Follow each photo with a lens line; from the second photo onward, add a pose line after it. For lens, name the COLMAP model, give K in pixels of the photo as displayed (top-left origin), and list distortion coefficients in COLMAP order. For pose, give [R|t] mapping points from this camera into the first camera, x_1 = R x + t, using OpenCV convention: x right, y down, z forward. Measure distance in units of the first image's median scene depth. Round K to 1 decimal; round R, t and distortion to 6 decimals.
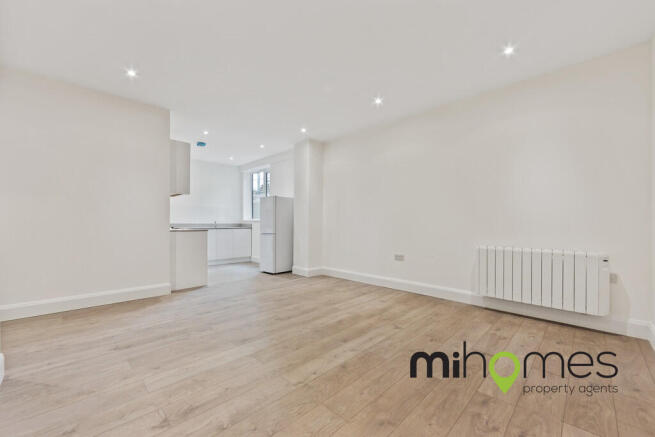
lens RADIAL K [[256.5, 0, 328.5], [0, 256.5, 221.8], [0, 0, 1]] dist [-0.001553, 0.000048]
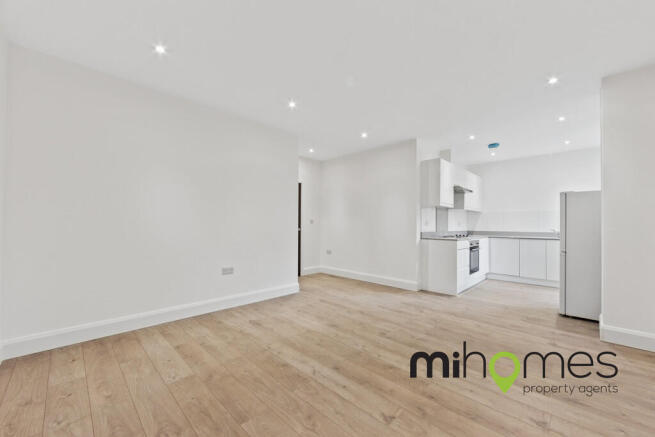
lens RADIAL K [[256.5, 0, 324.9], [0, 256.5, 221.7], [0, 0, 1]] dist [-0.001553, 0.000048]
pose [[0.008846, -0.015938, -0.999834, 0.837879], [-0.000584, 0.999873, -0.015944, -0.034640], [0.999961, 0.000724, 0.008835, 0.813712]]
